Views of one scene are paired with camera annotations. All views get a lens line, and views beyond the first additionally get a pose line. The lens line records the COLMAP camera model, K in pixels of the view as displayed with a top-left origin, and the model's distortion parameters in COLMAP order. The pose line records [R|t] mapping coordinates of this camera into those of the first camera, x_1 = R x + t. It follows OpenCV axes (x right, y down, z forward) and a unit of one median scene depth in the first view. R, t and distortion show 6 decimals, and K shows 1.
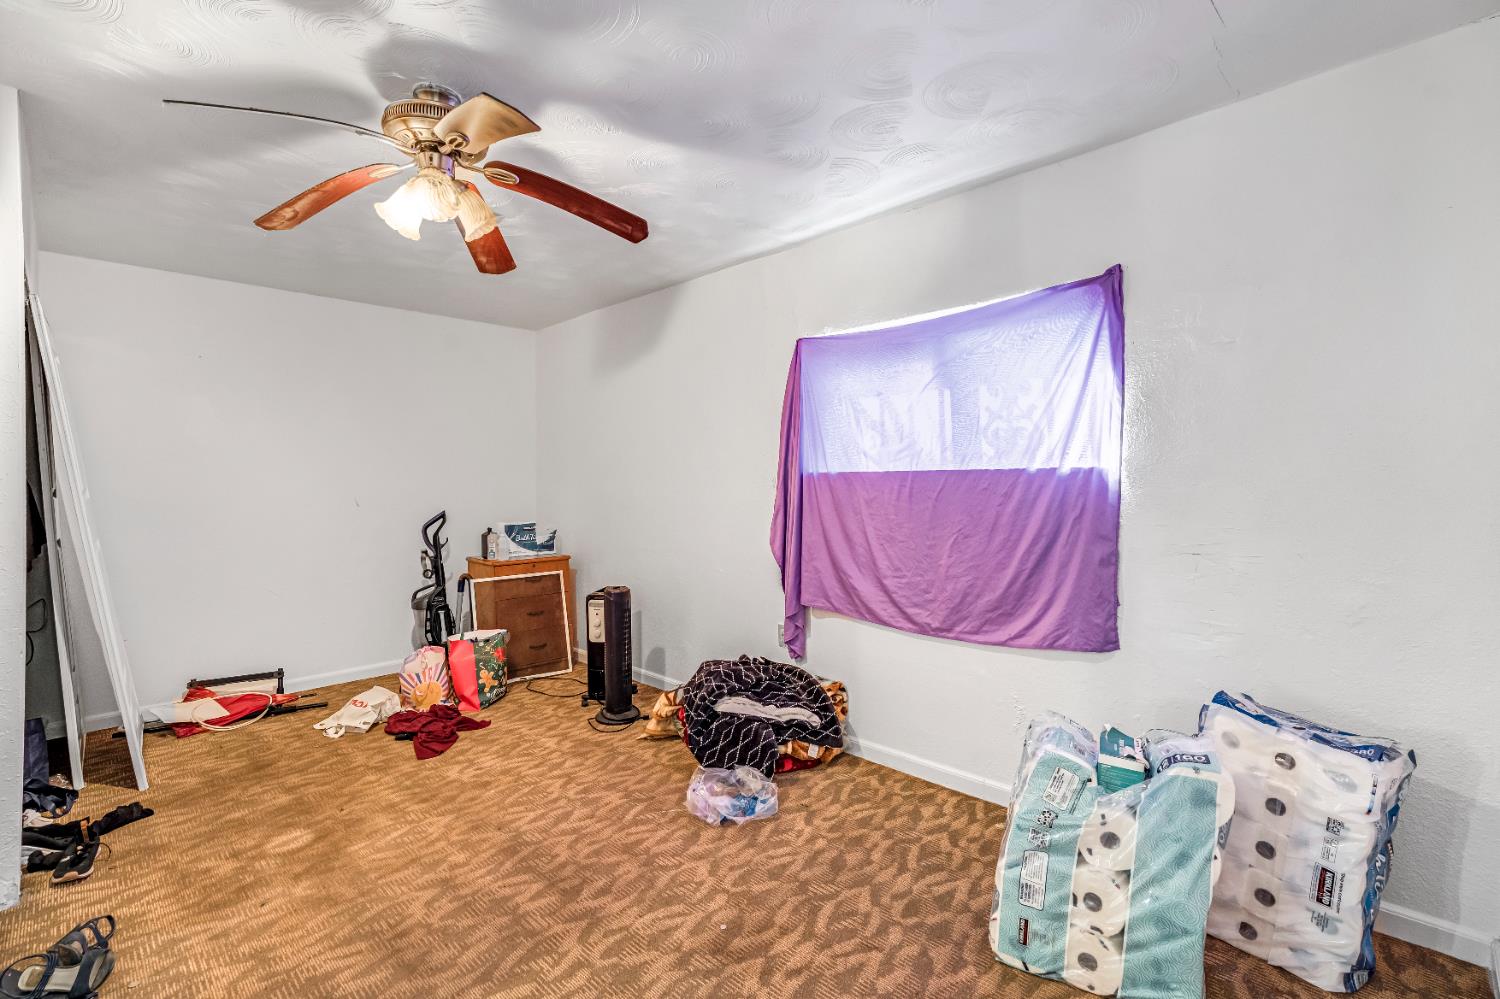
lens RADIAL K [[670.2, 0, 748.1], [0, 670.2, 497.1], [0, 0, 1]] dist [-0.008780, 0.002065]
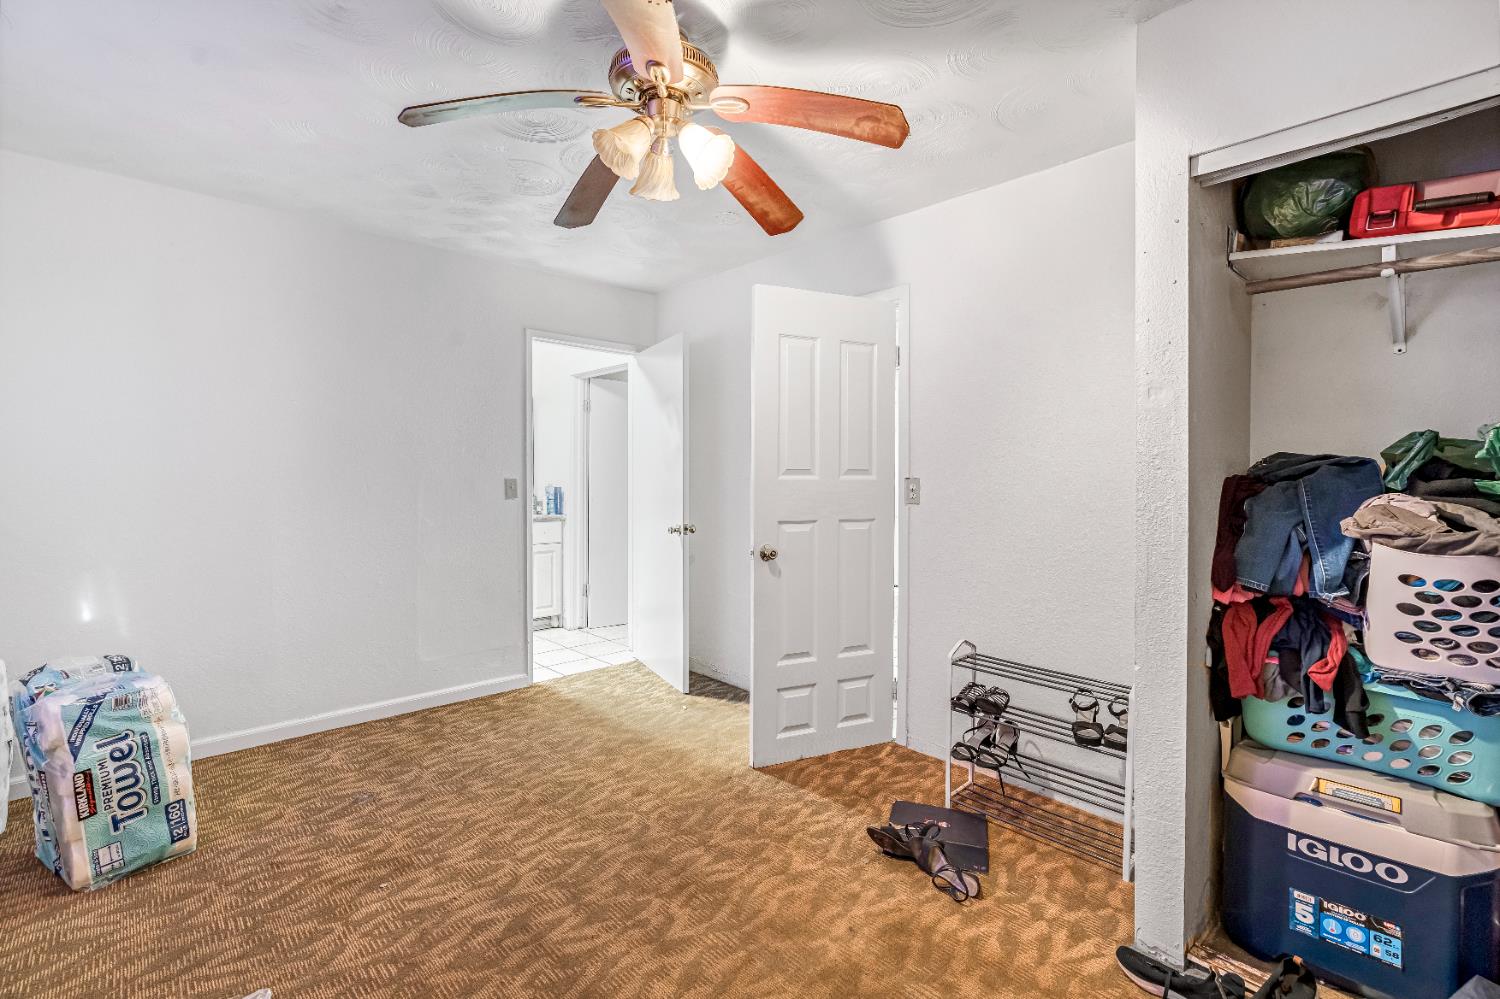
lens RADIAL K [[670.2, 0, 752.3], [0, 670.2, 495.0], [0, 0, 1]] dist [-0.008780, 0.002065]
pose [[-0.999185, 0.001709, 0.040323, -0.619981], [0.003328, 0.999189, 0.040121, -0.016457], [-0.040222, 0.040222, -0.998381, 1.867636]]
